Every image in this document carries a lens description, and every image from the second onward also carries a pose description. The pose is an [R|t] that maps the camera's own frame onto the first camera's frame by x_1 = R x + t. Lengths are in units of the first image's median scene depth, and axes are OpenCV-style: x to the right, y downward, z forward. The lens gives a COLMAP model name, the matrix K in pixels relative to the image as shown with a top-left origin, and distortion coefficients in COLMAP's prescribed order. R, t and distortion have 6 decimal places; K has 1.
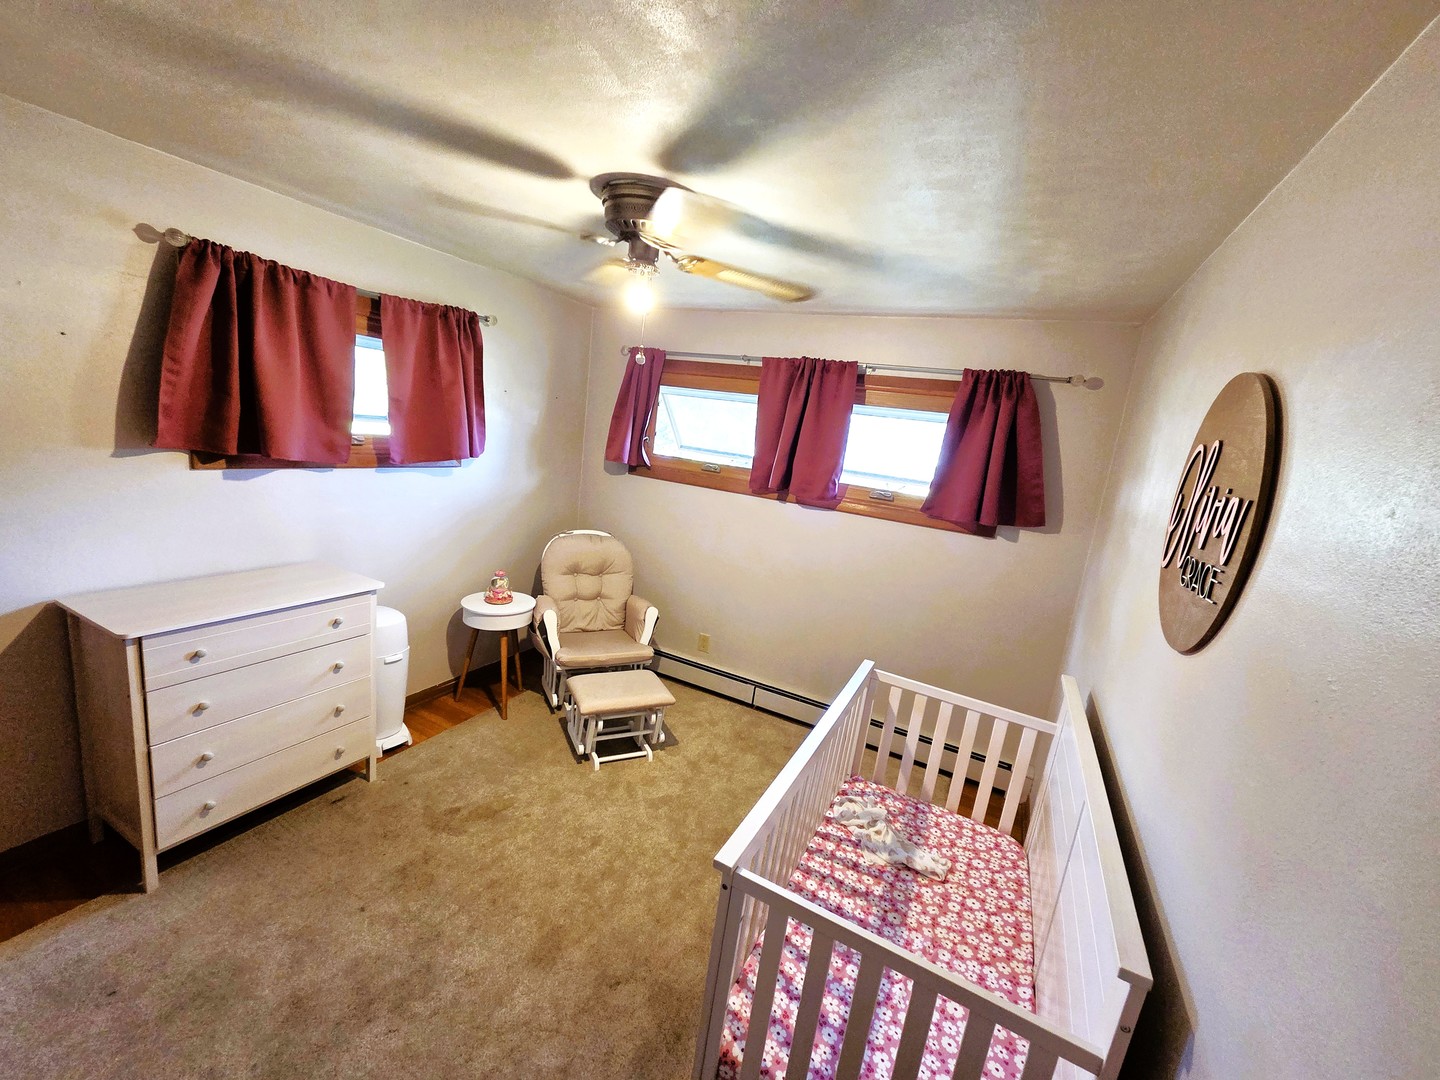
lens RADIAL K [[591.8, 0, 718.1], [0, 591.8, 543.5], [0, 0, 1]] dist [0.003986, 0.000023]
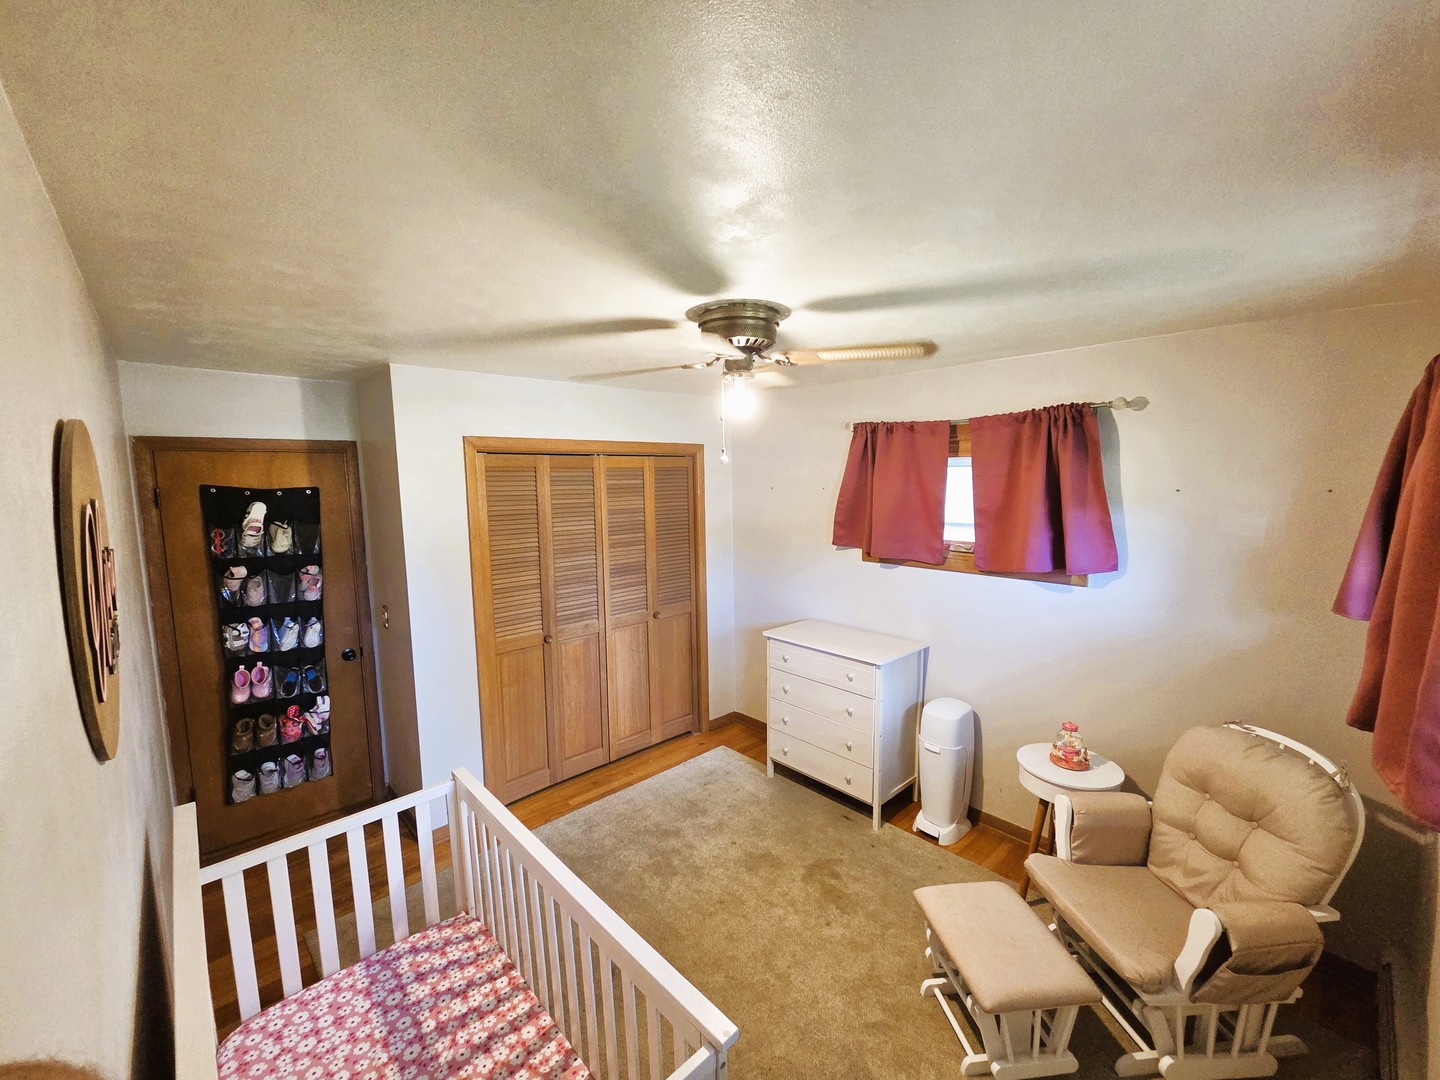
lens RADIAL K [[591.8, 0, 717.5], [0, 591.8, 549.1], [0, 0, 1]] dist [0.003986, 0.000023]
pose [[-0.352478, -0.000543, -0.935820, 0.699145], [-0.213308, 0.973722, 0.079778, -0.187271], [0.911186, 0.227738, -0.343331, 1.118812]]
